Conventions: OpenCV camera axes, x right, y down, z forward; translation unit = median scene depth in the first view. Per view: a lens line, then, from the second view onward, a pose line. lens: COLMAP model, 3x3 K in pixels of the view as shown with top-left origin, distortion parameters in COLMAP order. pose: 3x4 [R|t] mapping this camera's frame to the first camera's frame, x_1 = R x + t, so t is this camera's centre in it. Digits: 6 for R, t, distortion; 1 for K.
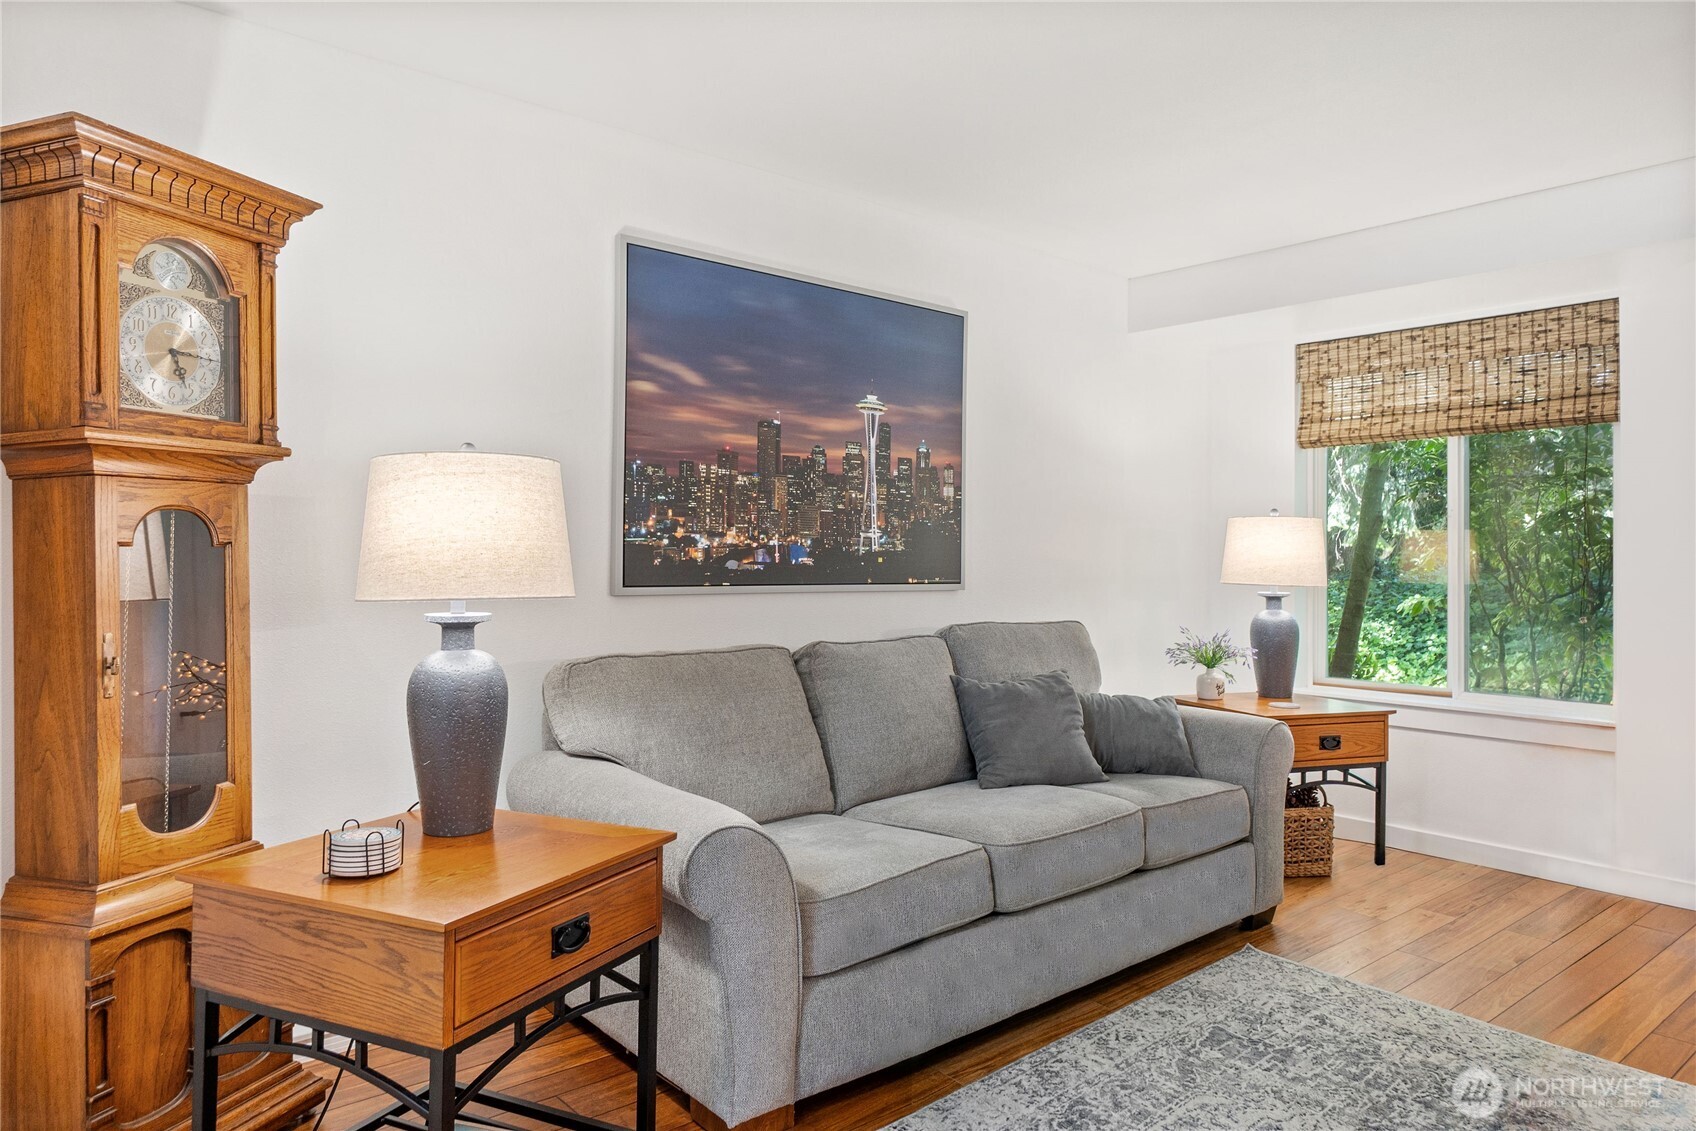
lens RADIAL K [[1099.5, 0, 848.0], [0, 1099.5, 537.2], [0, 0, 1]] dist [0.001147, -0.001106]
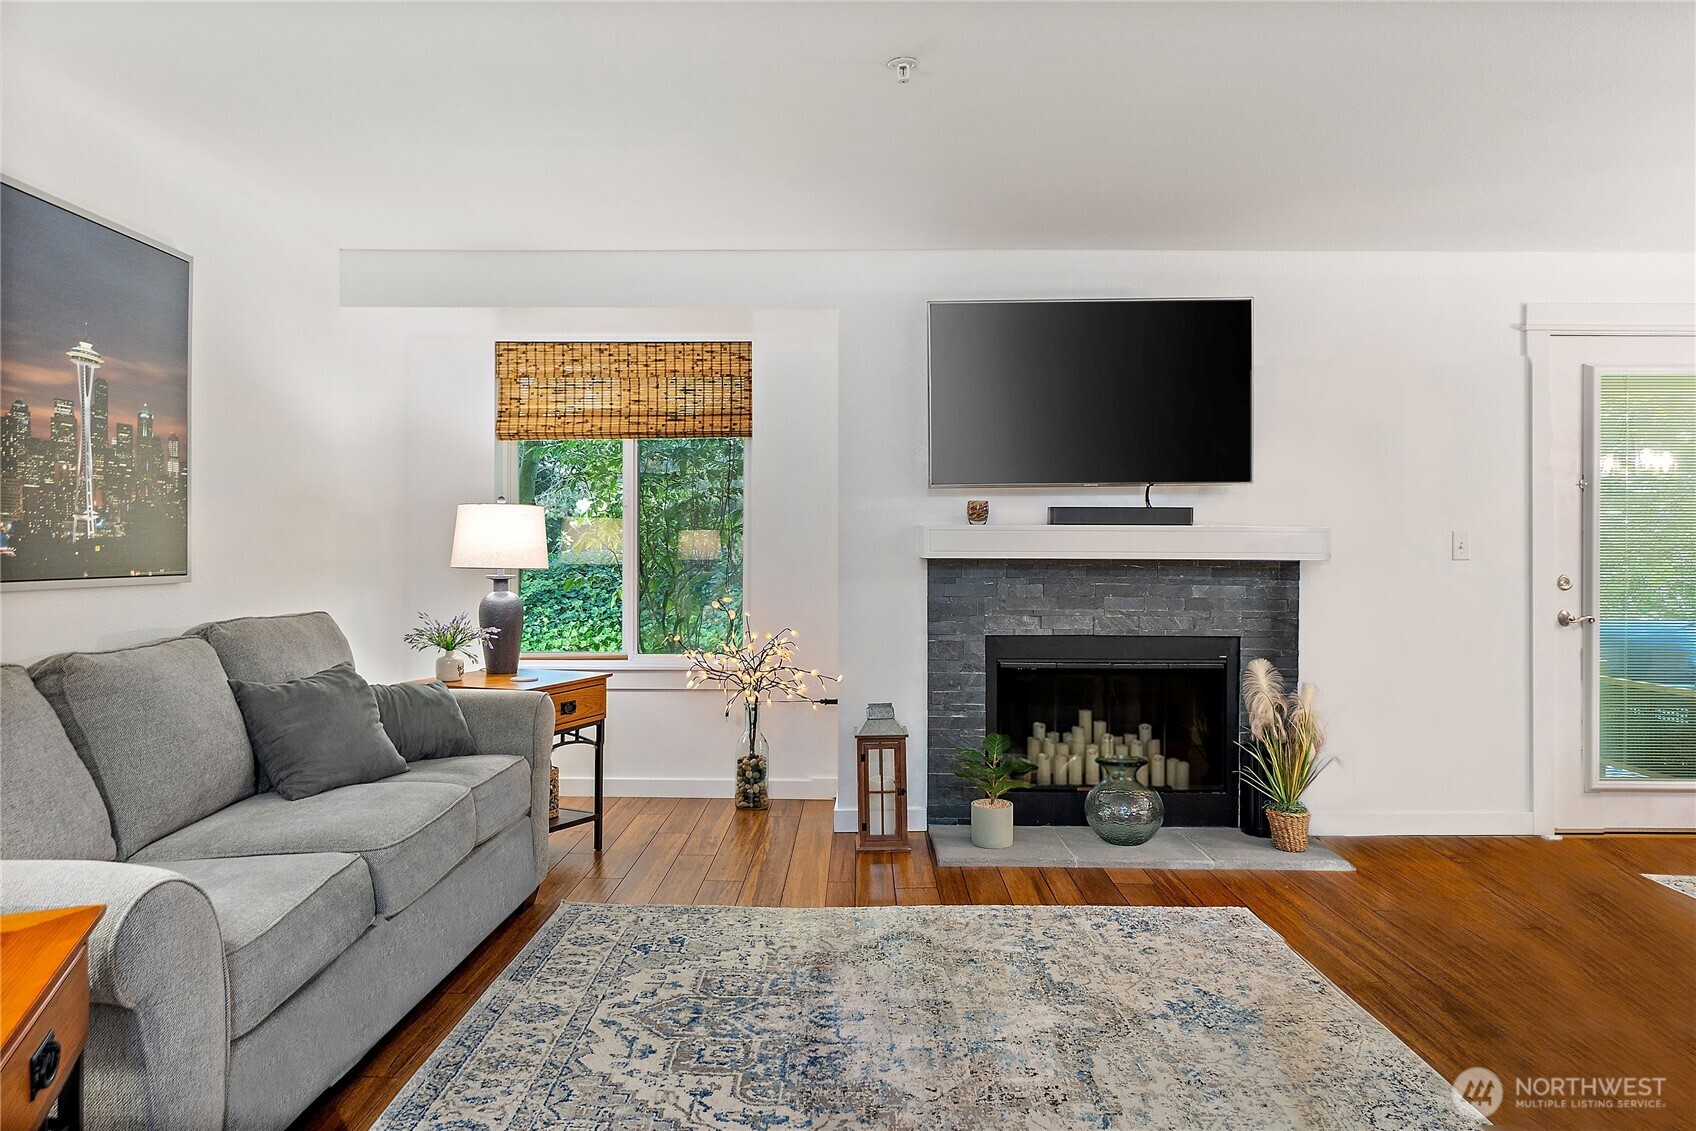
lens RADIAL K [[1094.0, 0, 847.6], [0, 1094.0, 546.9], [0, 0, 1]] dist [-0.002673, 0.004087]
pose [[0.660805, -0.008882, 0.750505, -0.210220], [-0.009404, 0.999754, 0.020112, -0.001887], [-0.750499, -0.020348, 0.660558, 0.056088]]
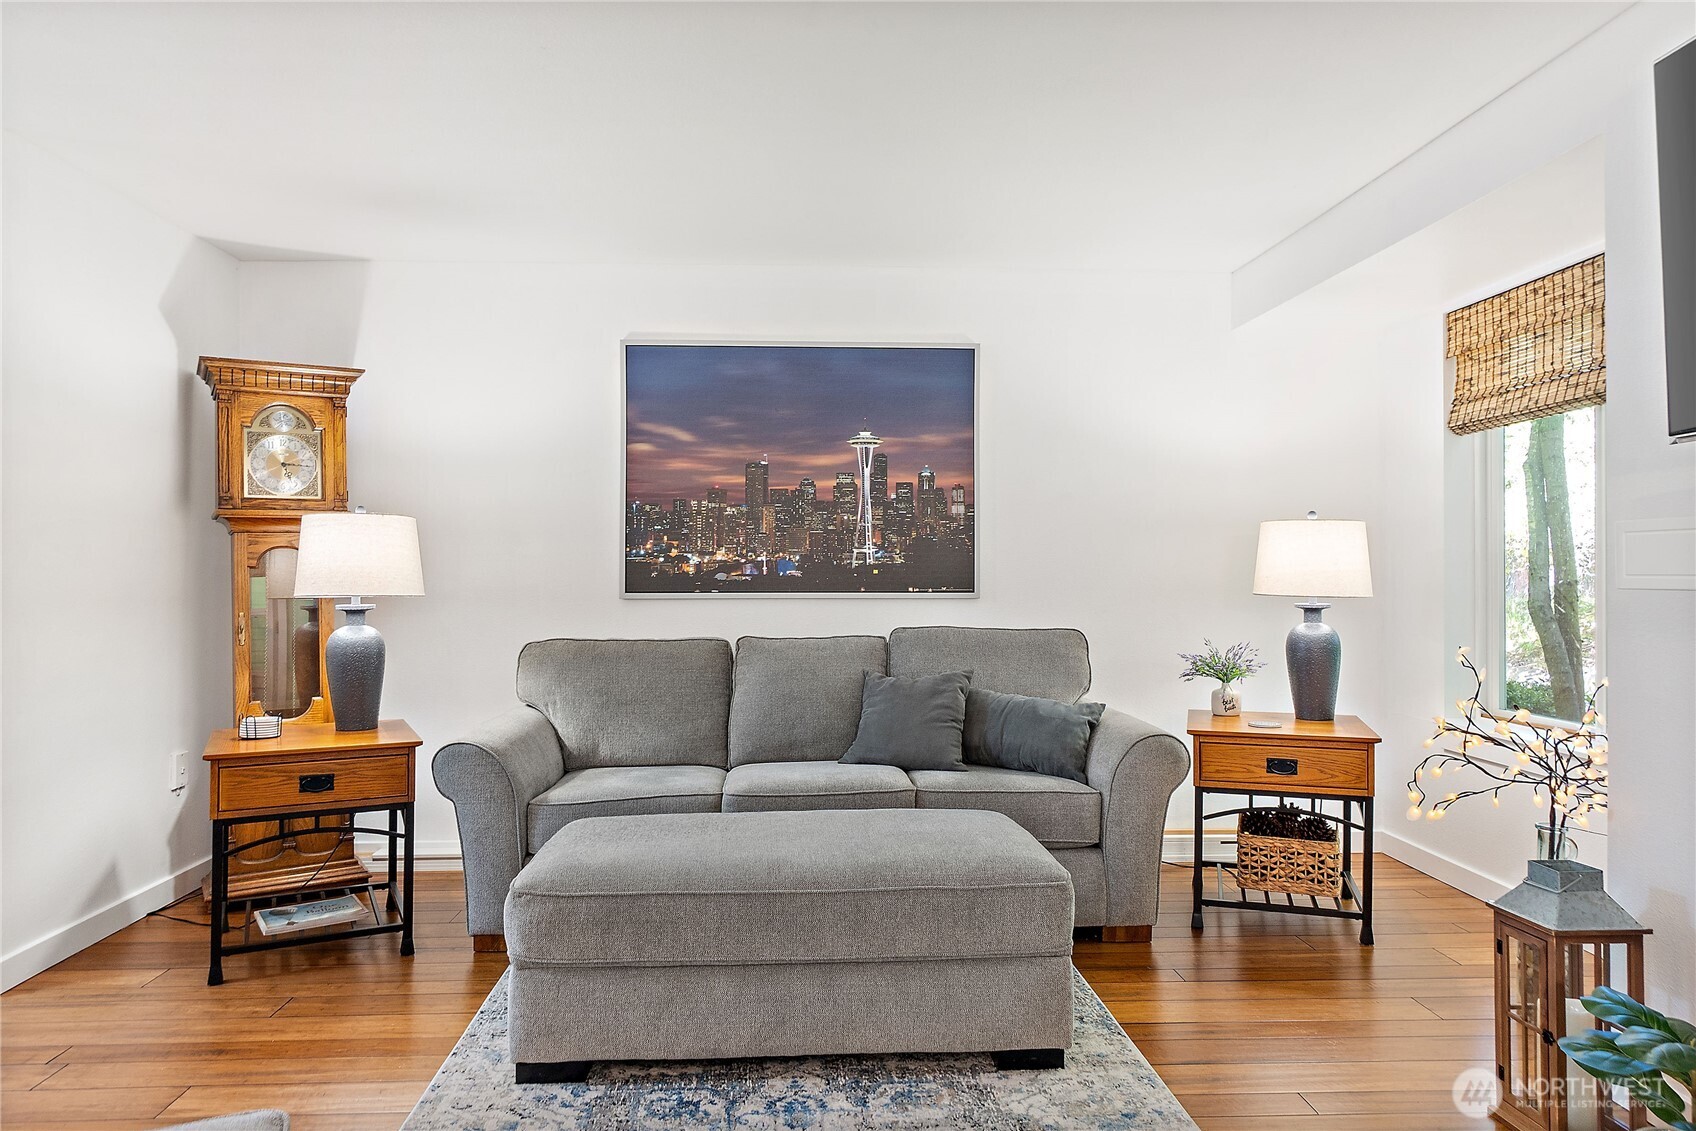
lens RADIAL K [[1096.8, 0, 848.0], [0, 1096.8, 565.5], [0, 0, 1]] dist [-0.002511, 0.003891]
pose [[0.790374, -0.012744, -0.612492, 0.723839], [0.019658, 0.999796, 0.004566, 0.008280], [0.612309, -0.015649, 0.790464, 0.059446]]
